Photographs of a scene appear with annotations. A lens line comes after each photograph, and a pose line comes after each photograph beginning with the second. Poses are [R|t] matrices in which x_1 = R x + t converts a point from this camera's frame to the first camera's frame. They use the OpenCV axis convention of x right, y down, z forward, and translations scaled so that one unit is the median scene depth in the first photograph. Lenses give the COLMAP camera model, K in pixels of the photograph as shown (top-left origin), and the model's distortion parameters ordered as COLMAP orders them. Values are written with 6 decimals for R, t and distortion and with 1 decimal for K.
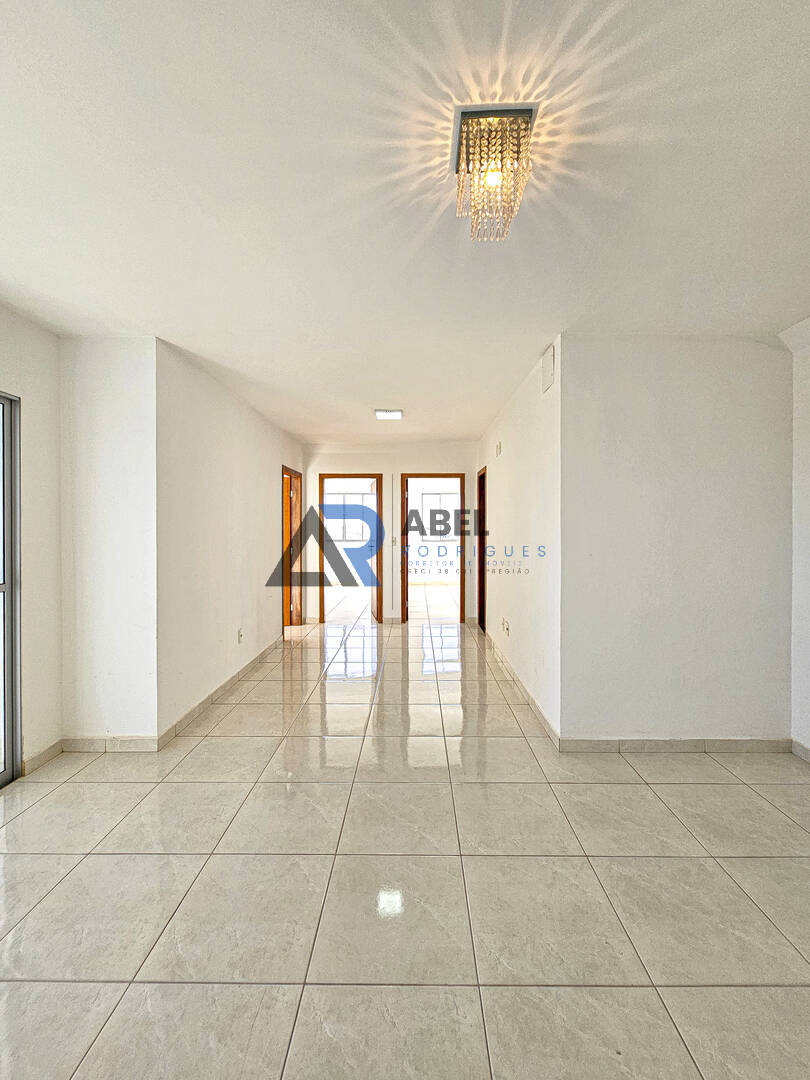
lens RADIAL K [[441.4, 0, 405.9], [0, 441.4, 535.4], [0, 0, 1]] dist [-0.001357, -0.000077]
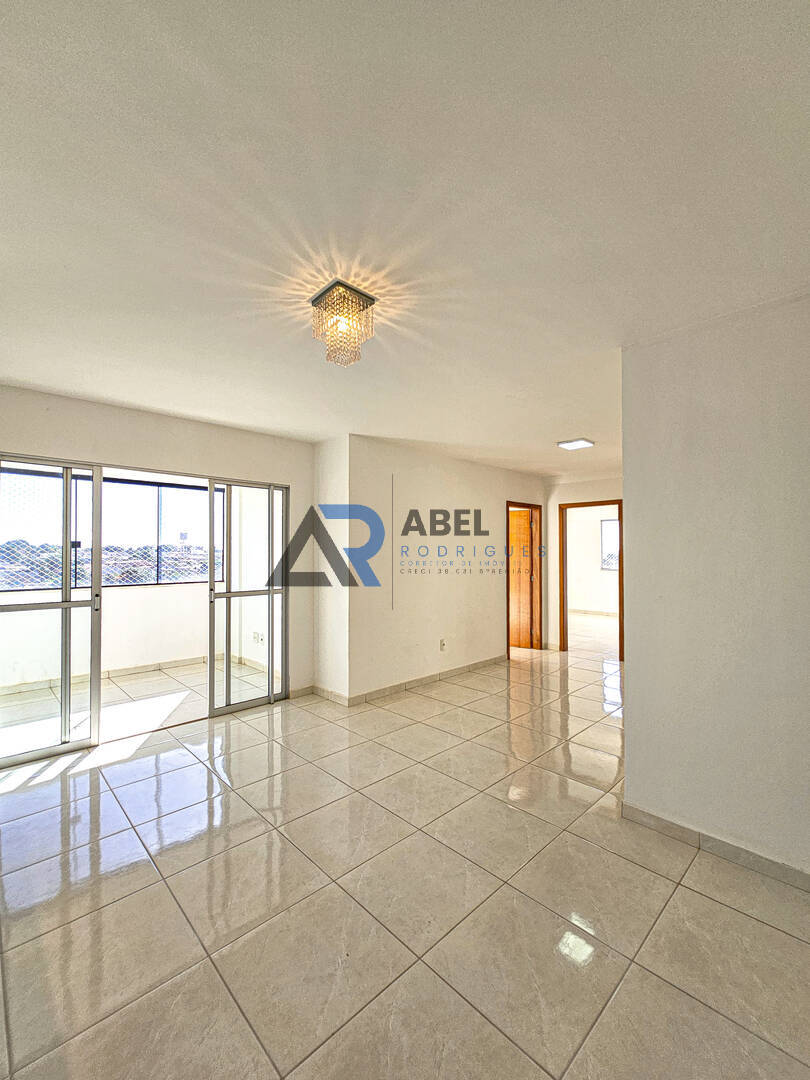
lens RADIAL K [[441.4, 0, 408.2], [0, 441.4, 546.5], [0, 0, 1]] dist [-0.001357, -0.000077]
pose [[0.709554, -0.012275, -0.704544, 0.460577], [-0.012804, 0.999459, -0.030308, -0.009606], [0.704535, 0.030526, 0.709013, 0.043707]]
